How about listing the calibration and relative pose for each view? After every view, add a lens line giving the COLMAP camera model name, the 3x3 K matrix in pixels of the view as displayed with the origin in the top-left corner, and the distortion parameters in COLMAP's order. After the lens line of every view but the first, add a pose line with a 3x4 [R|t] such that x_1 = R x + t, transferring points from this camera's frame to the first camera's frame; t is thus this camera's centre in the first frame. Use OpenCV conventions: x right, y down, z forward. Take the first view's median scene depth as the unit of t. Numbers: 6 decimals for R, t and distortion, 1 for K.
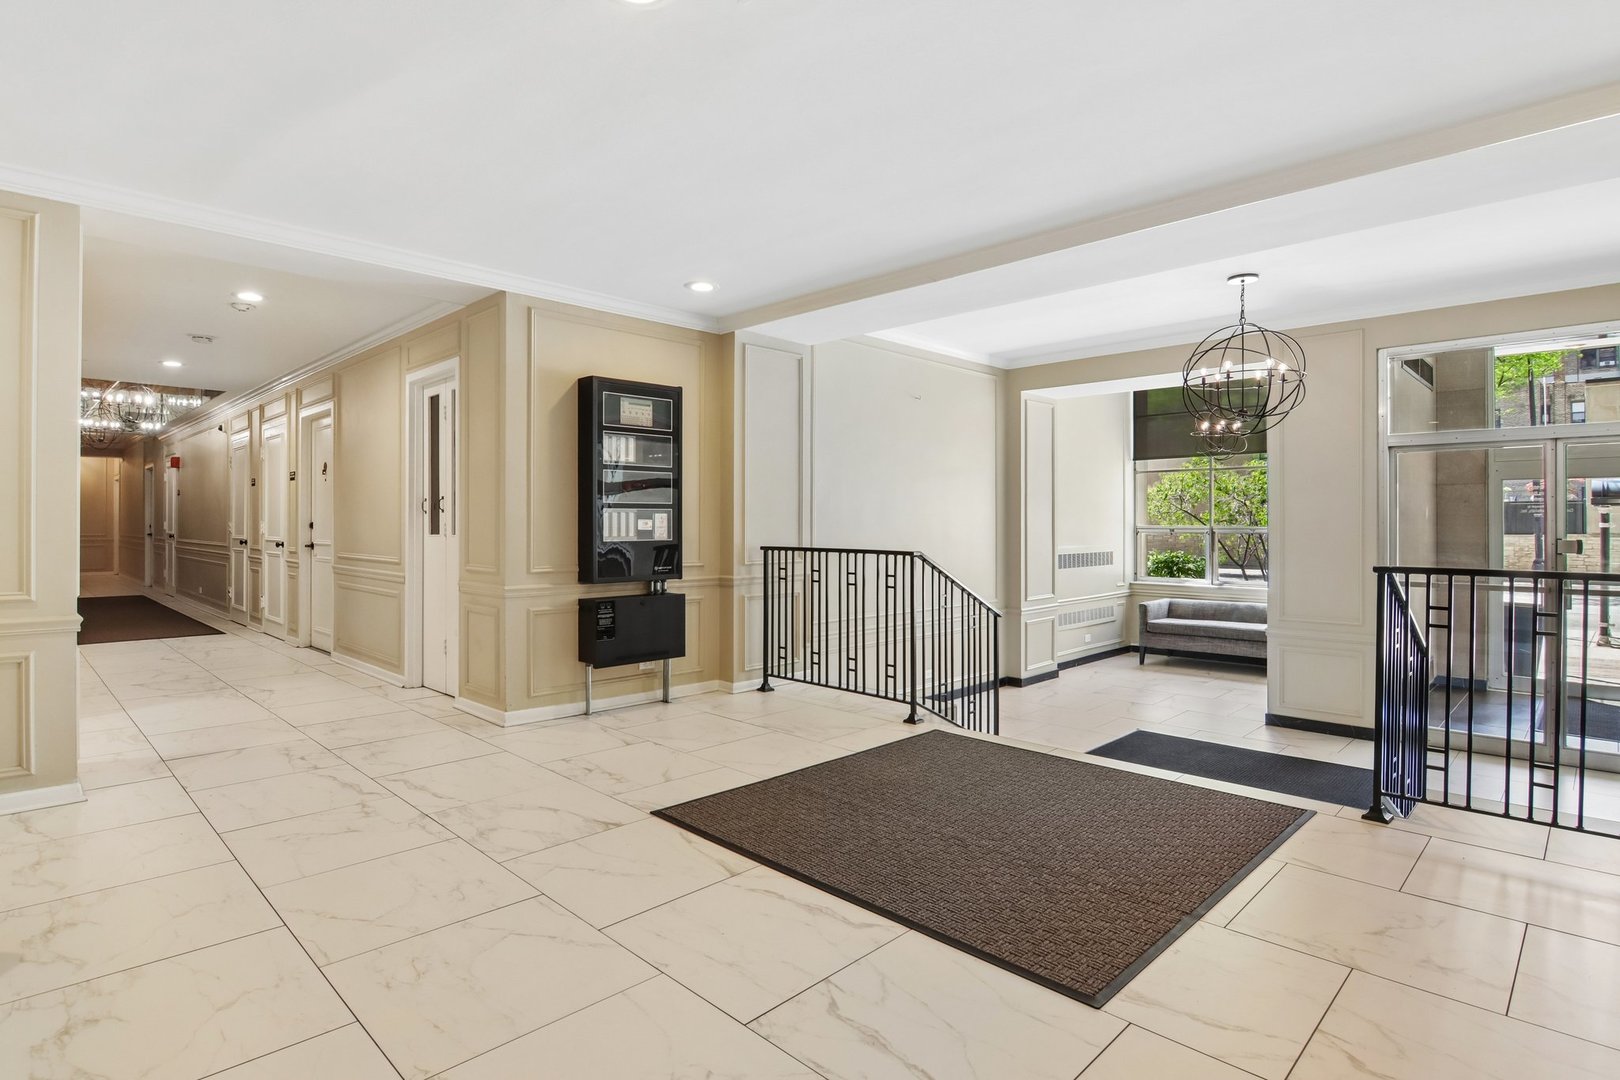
lens RADIAL K [[826.1, 0, 810.4], [0, 826.1, 525.8], [0, 0, 1]] dist [0.010099, -0.010214]
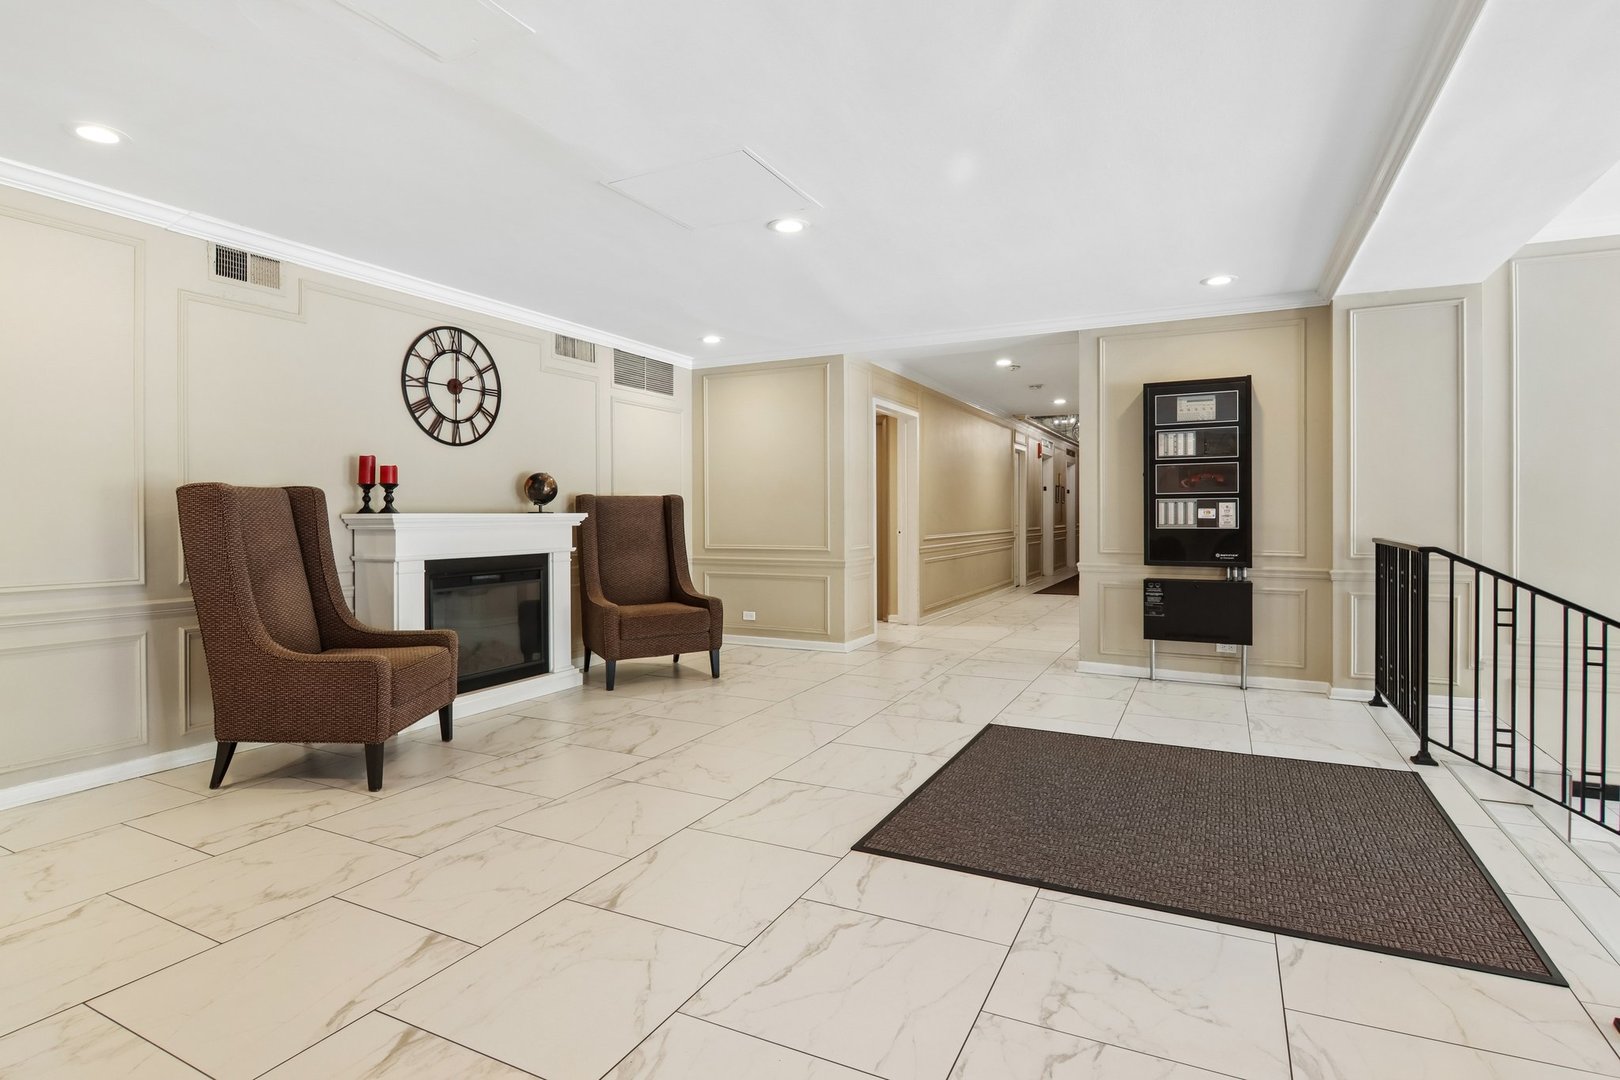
lens RADIAL K [[826.1, 0, 818.7], [0, 826.1, 534.7], [0, 0, 1]] dist [0.010099, -0.010214]
pose [[0.334038, 0.019843, -0.942351, 0.632974], [-0.001759, 0.999790, 0.020429, 0.005011], [0.942558, -0.005167, 0.334002, 0.180367]]
